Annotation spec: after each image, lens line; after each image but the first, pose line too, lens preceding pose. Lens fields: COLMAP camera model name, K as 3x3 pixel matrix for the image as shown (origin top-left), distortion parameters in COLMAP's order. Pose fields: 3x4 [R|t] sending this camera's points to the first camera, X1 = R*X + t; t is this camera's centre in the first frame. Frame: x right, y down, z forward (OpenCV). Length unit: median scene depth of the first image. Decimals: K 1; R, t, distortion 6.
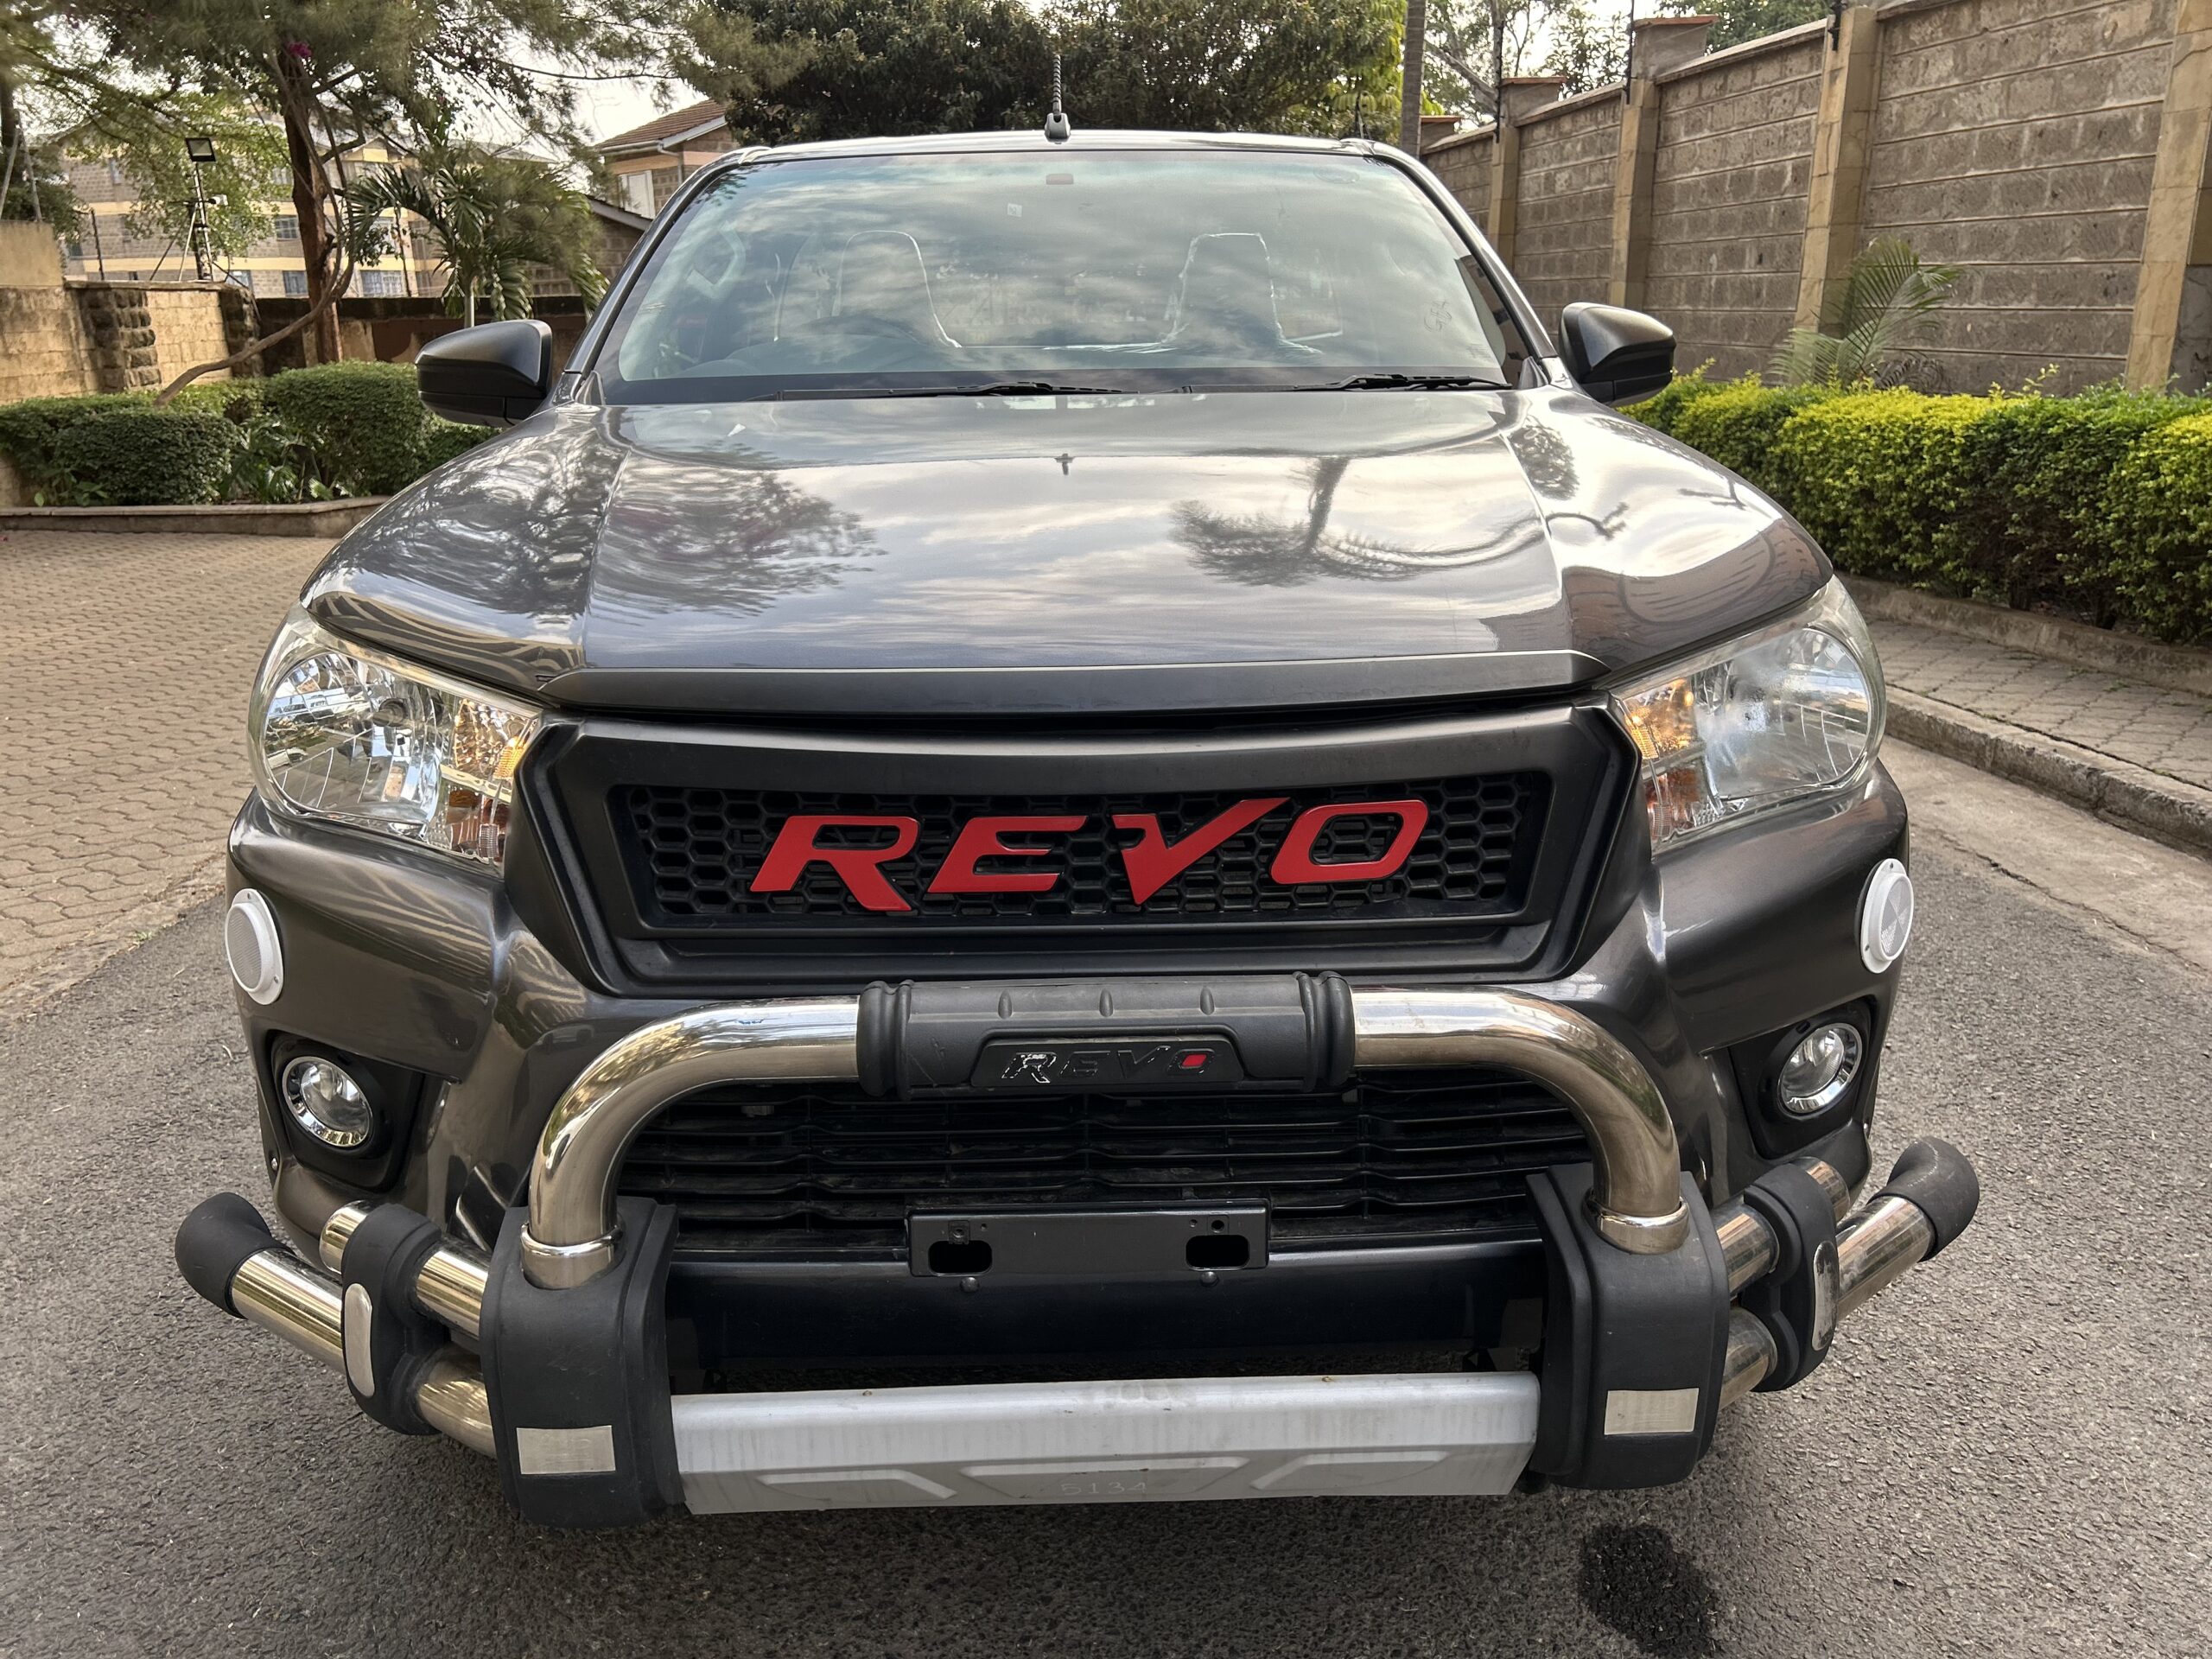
lens RADIAL K [[1653.5, 0, 1101.3], [0, 1653.5, 838.6], [0, 0, 1]] dist [0.009501, -0.005138]
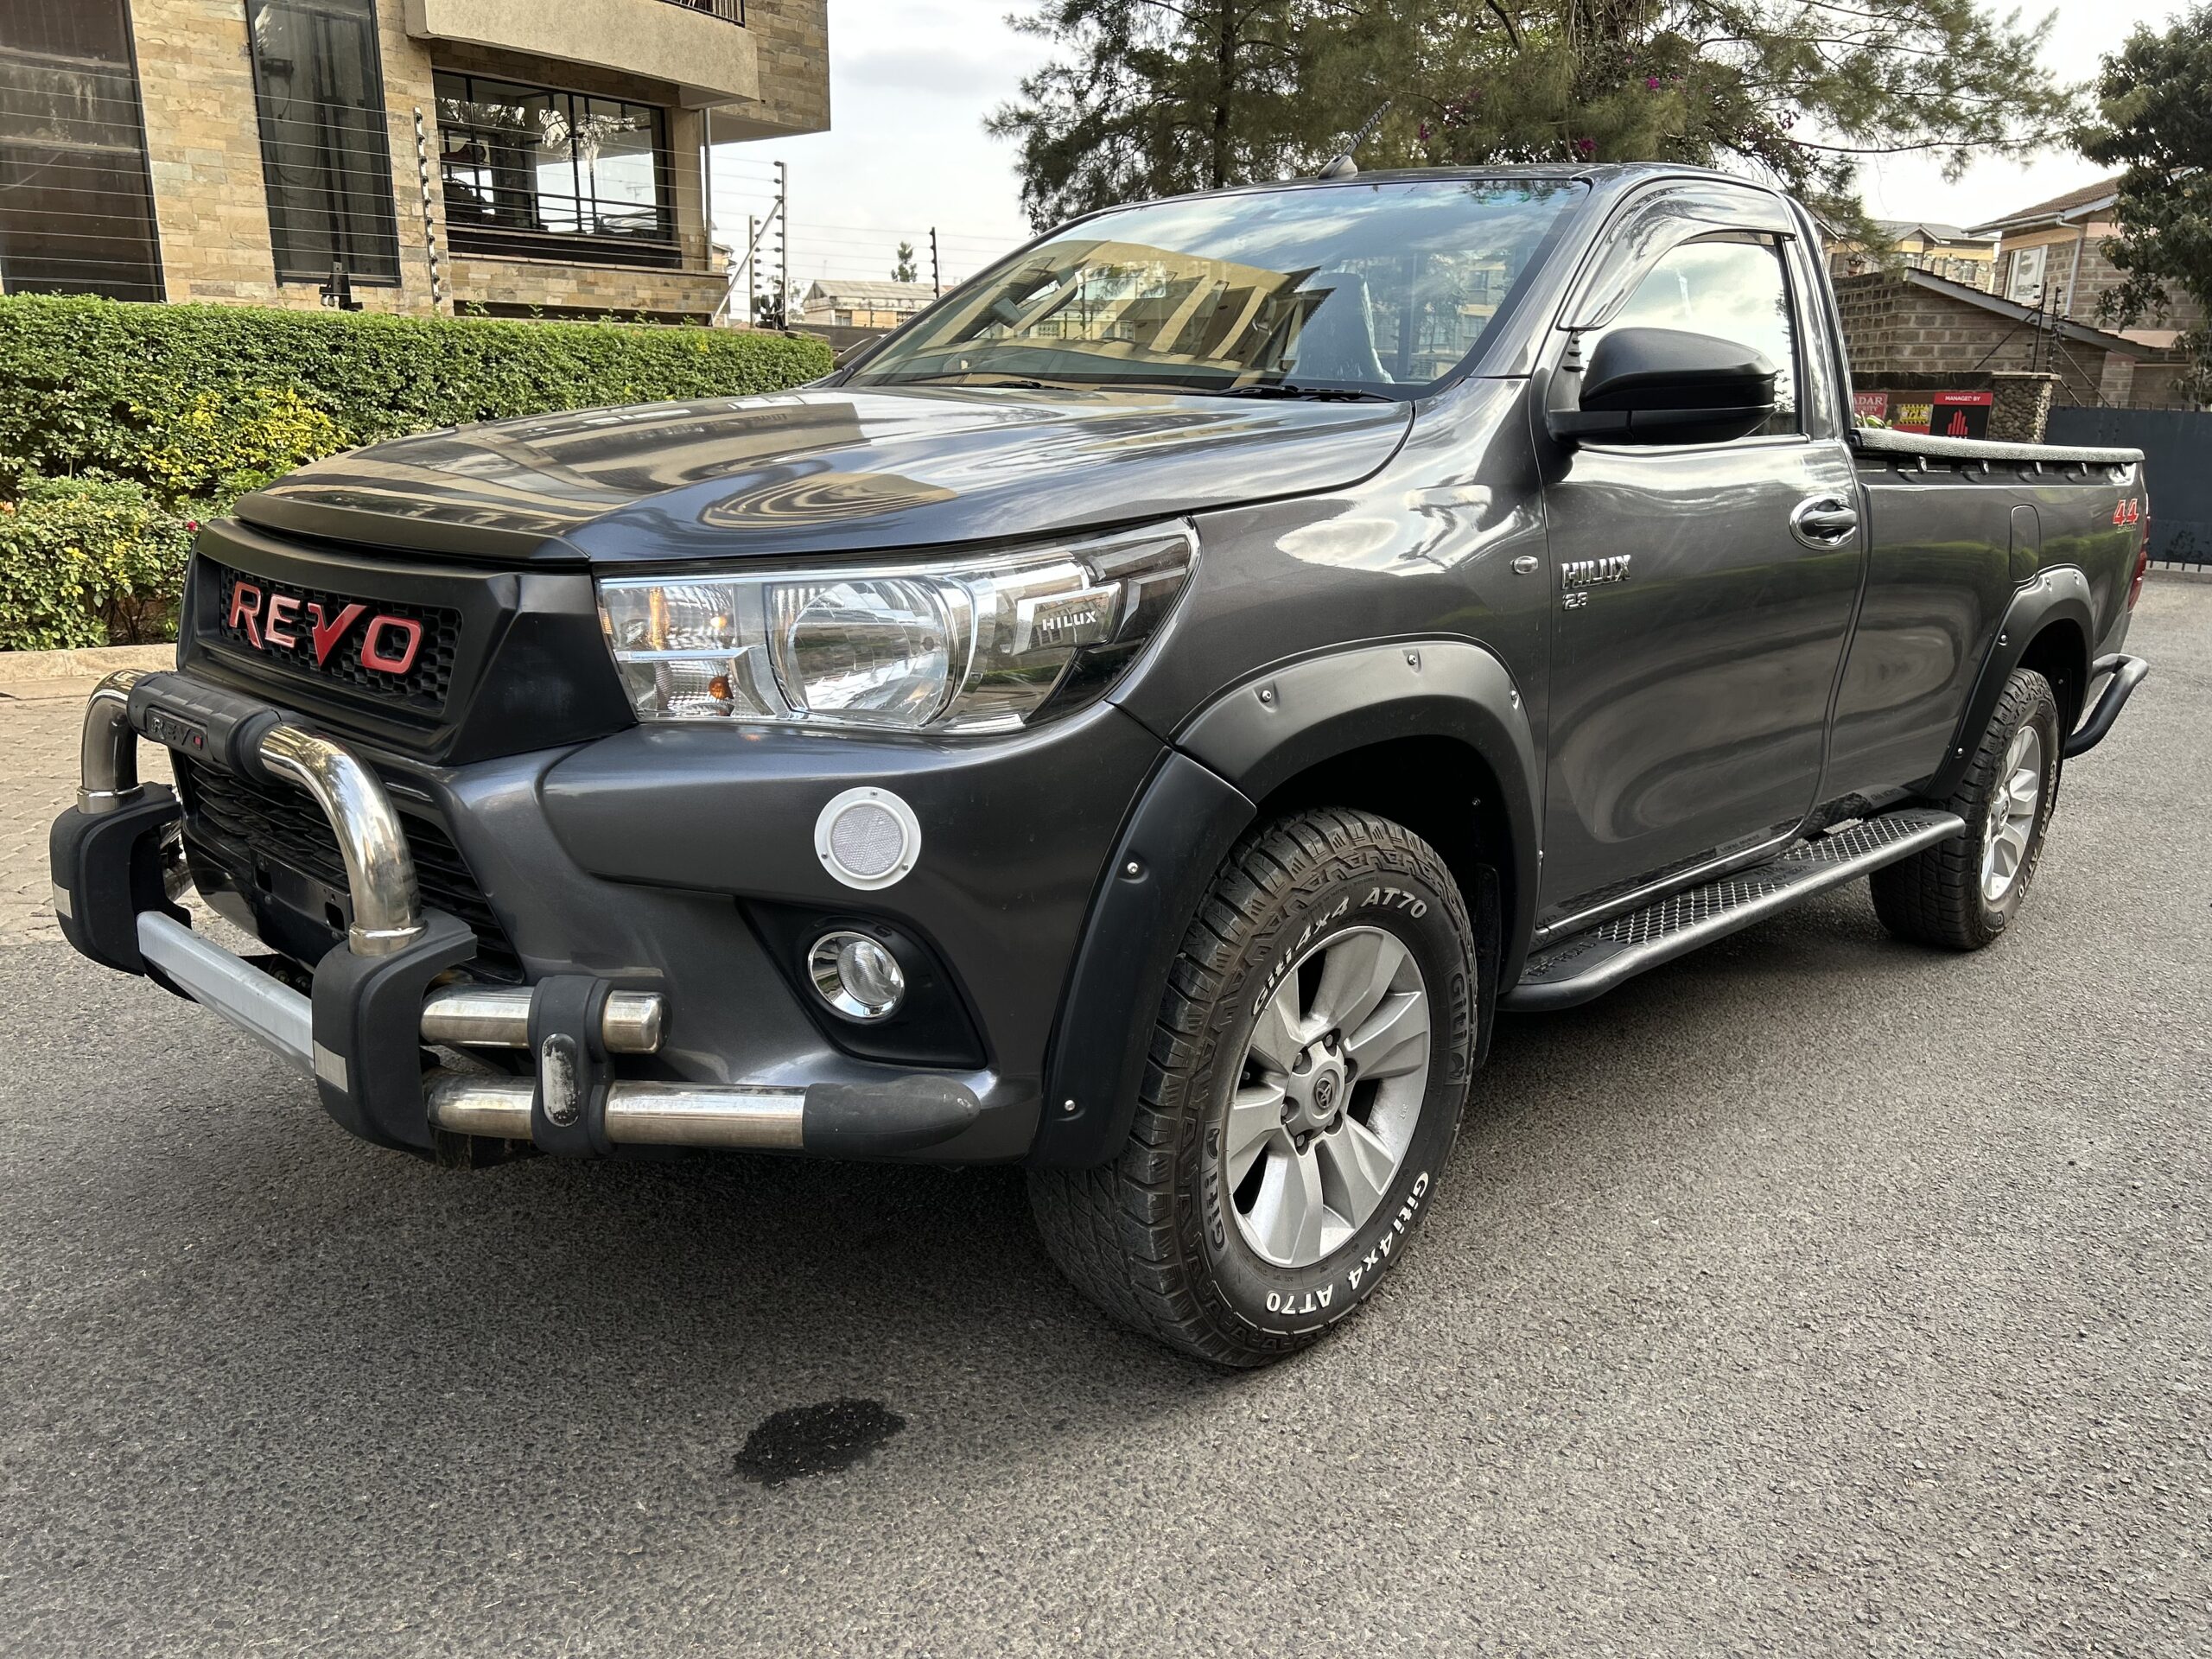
lens RADIAL K [[1653.5, 0, 1101.3], [0, 1653.5, 838.6], [0, 0, 1]] dist [0.009501, -0.005138]
pose [[0.724382, 0.213466, -0.655518, 1.100375], [-0.241554, 0.969166, 0.048674, -0.037525], [0.645696, 0.123084, 0.753609, 0.236116]]
